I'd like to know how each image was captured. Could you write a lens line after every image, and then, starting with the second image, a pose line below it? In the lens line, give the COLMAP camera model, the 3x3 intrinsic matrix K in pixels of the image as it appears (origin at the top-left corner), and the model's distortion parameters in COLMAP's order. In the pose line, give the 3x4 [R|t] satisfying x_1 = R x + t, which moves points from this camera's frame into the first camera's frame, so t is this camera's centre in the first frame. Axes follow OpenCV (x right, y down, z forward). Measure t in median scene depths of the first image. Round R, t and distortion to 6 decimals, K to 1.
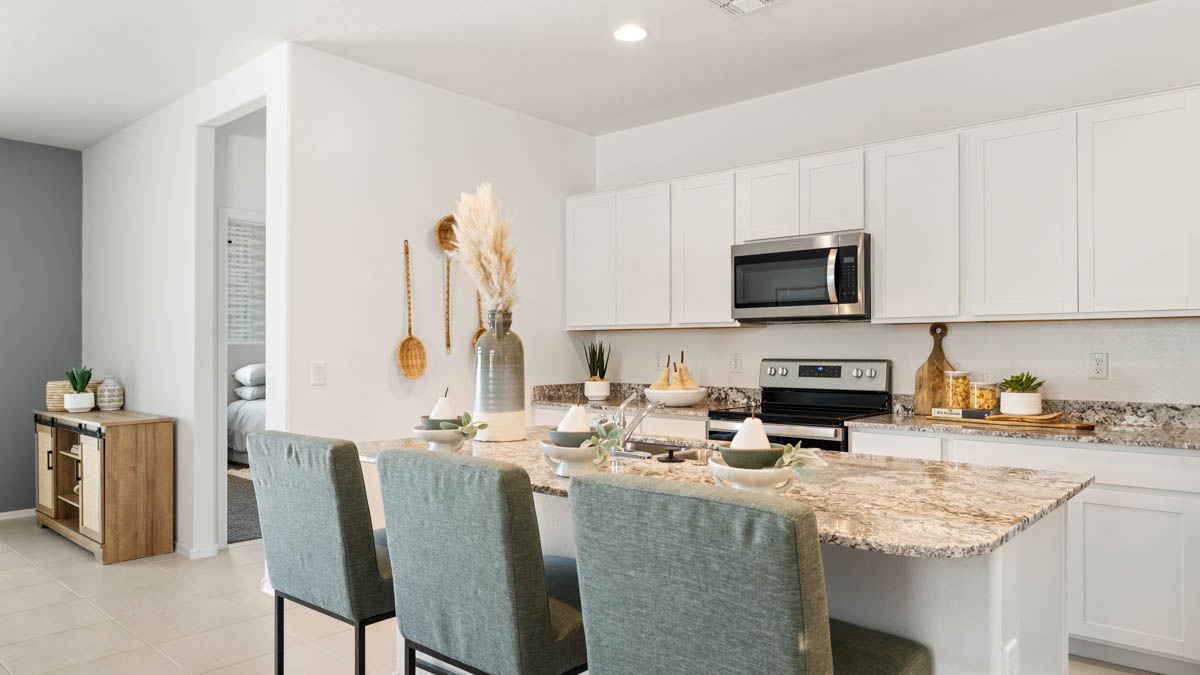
lens RADIAL K [[788.6, 0, 601.8], [0, 788.6, 342.7], [0, 0, 1]] dist [0.007066, 0.002423]
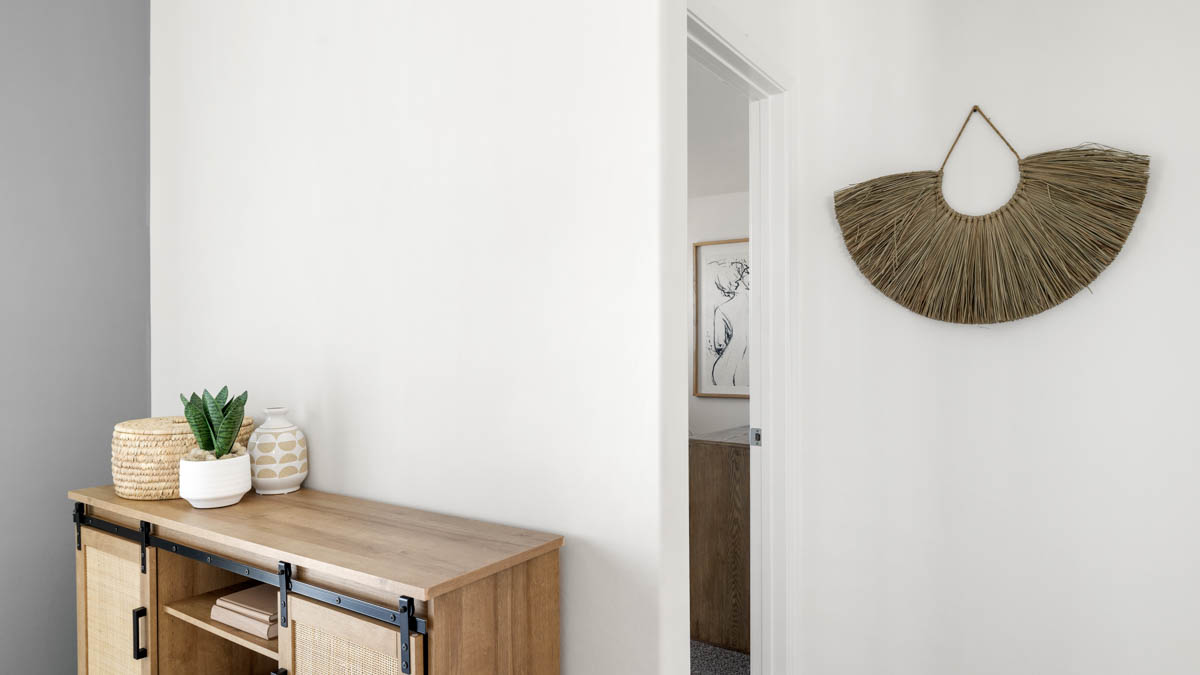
lens RADIAL K [[725.0, 0, 598.5], [0, 725.0, 341.4], [0, 0, 1]] dist [-0.001219, -0.000829]
pose [[0.989521, 0.003340, 0.144352, -0.526063], [-0.003631, 0.999992, 0.001755, 0.005393], [-0.144345, -0.002261, 0.989525, 0.619071]]
